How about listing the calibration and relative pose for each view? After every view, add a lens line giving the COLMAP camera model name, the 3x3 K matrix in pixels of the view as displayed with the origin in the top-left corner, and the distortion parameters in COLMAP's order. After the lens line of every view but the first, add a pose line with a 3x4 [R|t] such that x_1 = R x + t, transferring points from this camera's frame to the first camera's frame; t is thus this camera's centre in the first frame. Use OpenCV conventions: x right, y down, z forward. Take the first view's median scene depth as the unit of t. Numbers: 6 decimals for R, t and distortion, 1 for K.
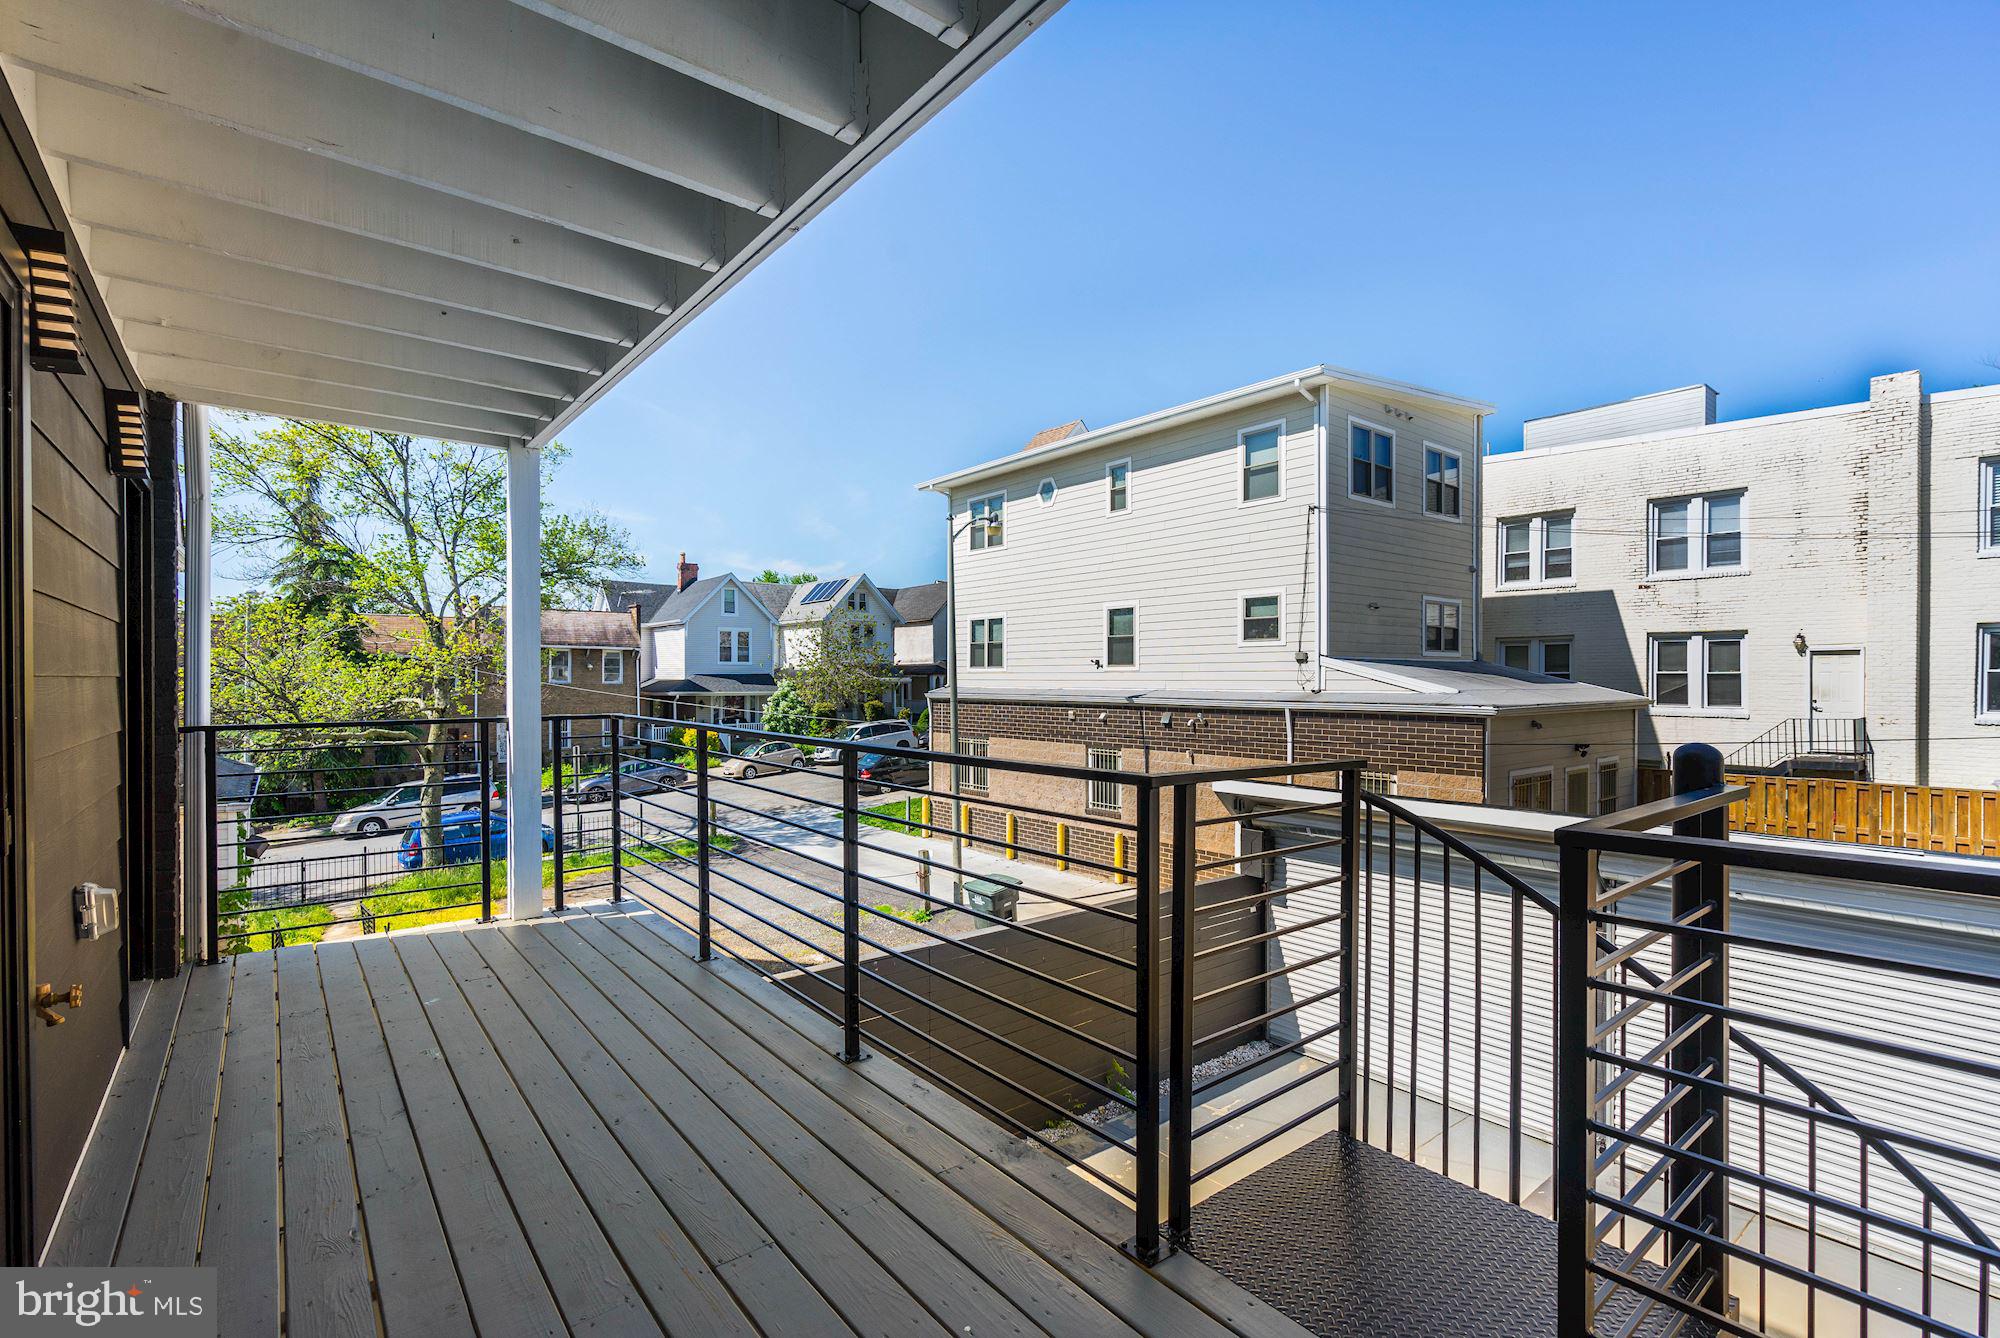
lens RADIAL K [[908.5, 0, 996.9], [0, 908.5, 685.9], [0, 0, 1]] dist [-0.012282, 0.001792]
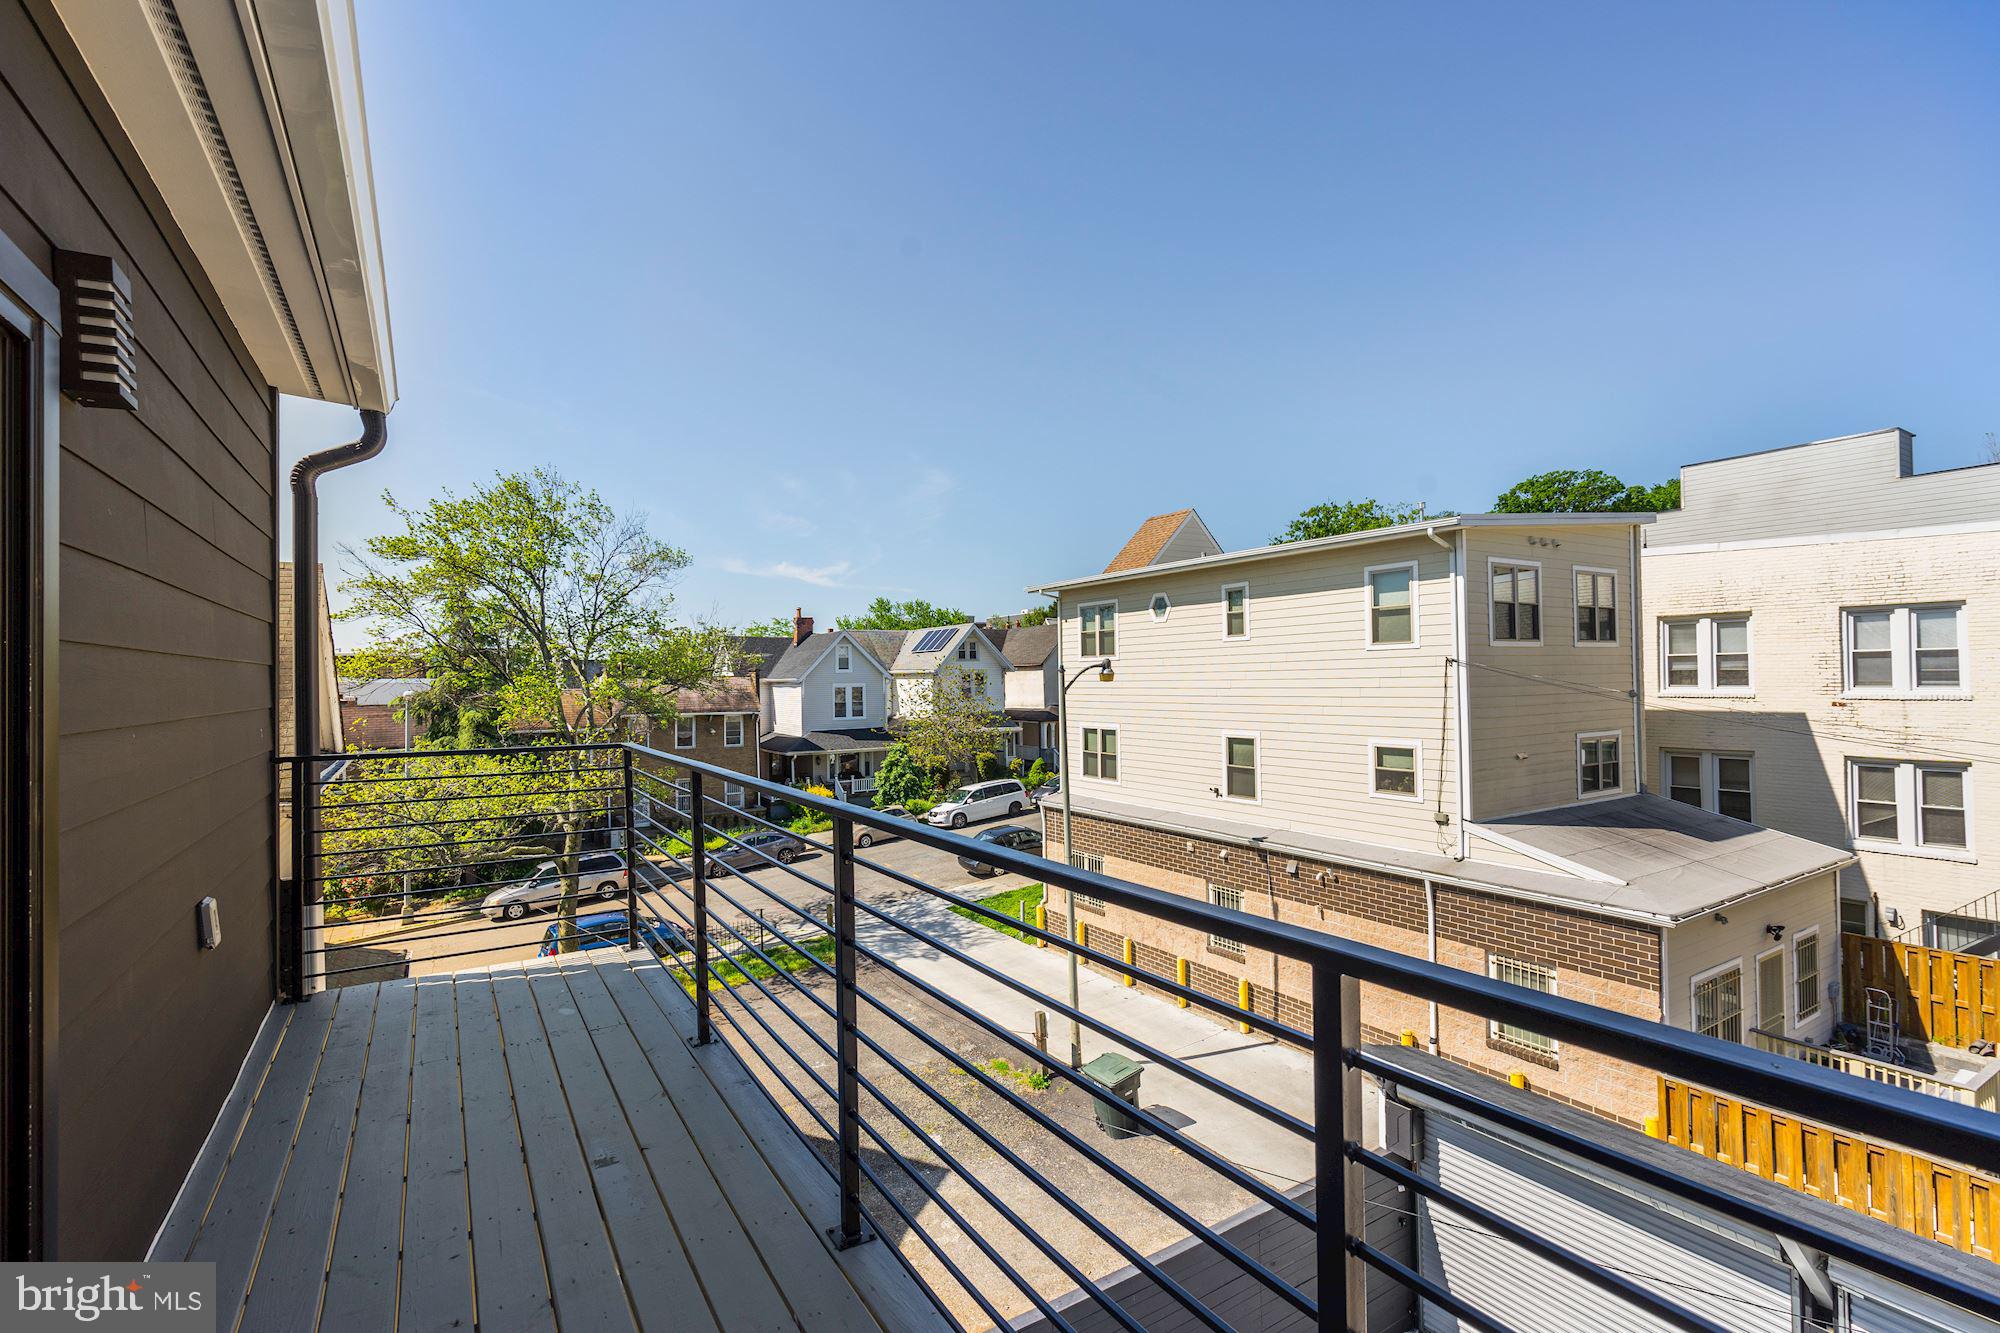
lens RADIAL K [[908.5, 0, 997.9], [0, 908.5, 663.7], [0, 0, 1]] dist [-0.012282, 0.001792]
pose [[0.992729, -0.017412, -0.119105, -0.002323], [0.014589, 0.999593, -0.024533, -0.140400], [0.119483, 0.022617, 0.992579, 0.016336]]
